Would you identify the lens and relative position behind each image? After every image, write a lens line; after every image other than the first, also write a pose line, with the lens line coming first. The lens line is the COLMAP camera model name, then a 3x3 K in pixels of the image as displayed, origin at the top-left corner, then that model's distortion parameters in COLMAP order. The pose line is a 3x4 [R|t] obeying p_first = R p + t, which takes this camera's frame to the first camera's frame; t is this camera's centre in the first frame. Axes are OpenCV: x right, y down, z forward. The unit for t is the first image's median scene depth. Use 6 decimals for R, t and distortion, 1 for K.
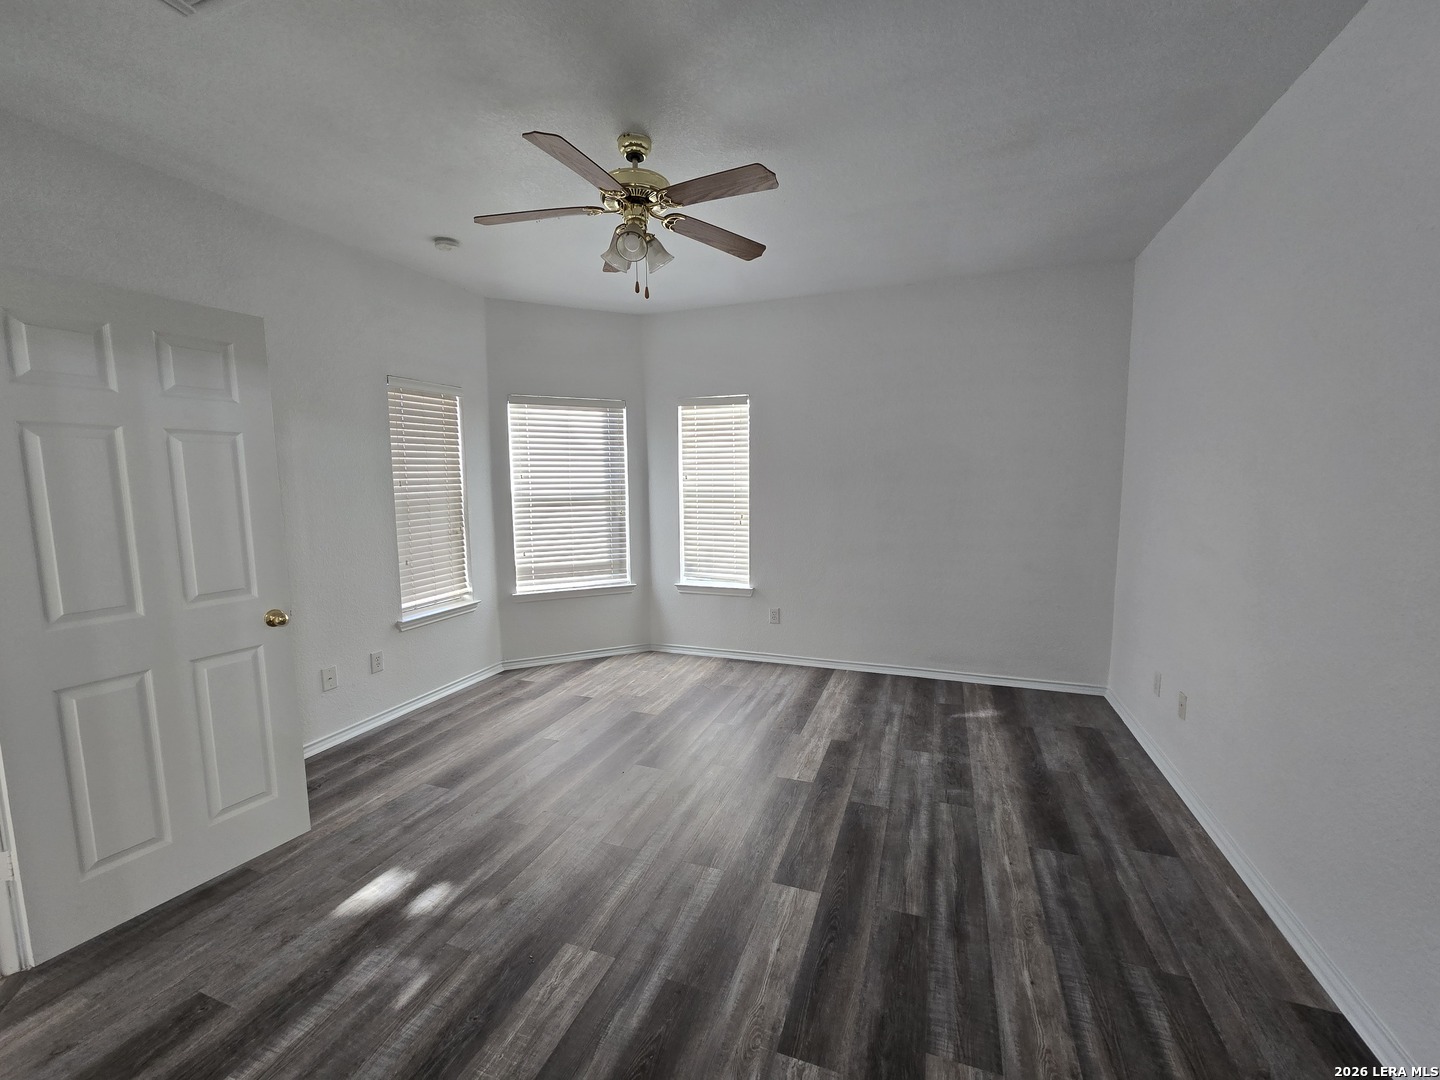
lens RADIAL K [[588.7, 0, 725.7], [0, 588.7, 543.9], [0, 0, 1]] dist [-0.006247, 0.002040]
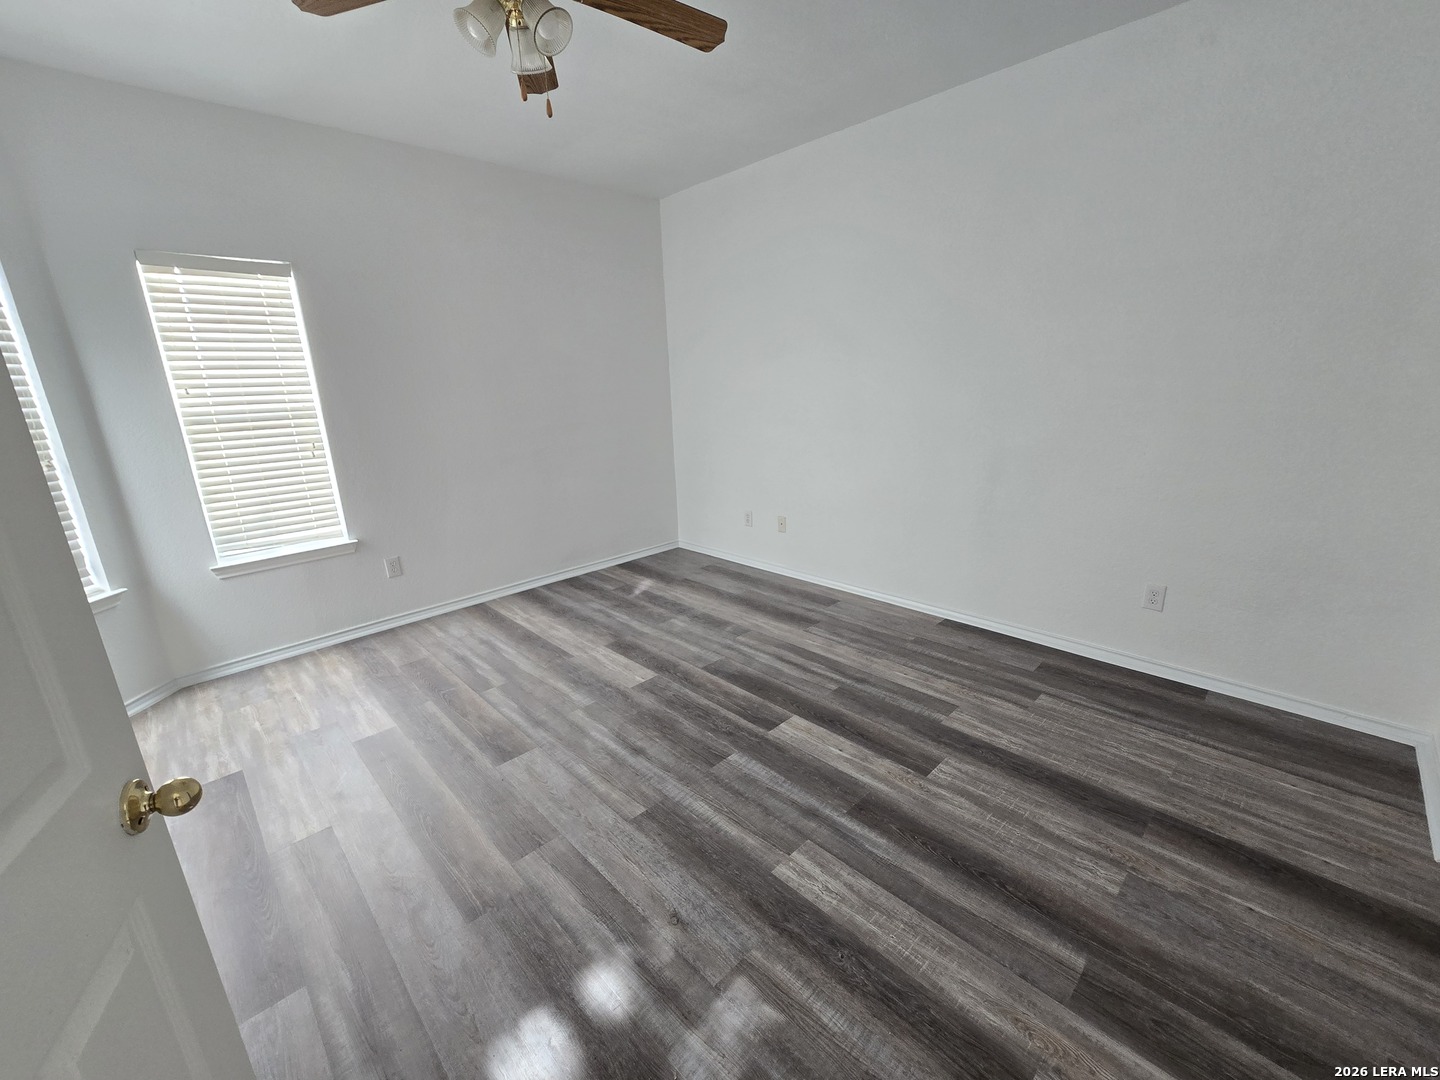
lens RADIAL K [[588.7, 0, 721.8], [0, 588.7, 542.1], [0, 0, 1]] dist [-0.006247, 0.002040]
pose [[0.437878, -0.247465, 0.864305, -0.605174], [0.130253, 0.968690, 0.211363, -0.030436], [-0.889549, 0.020028, 0.456401, 0.379957]]
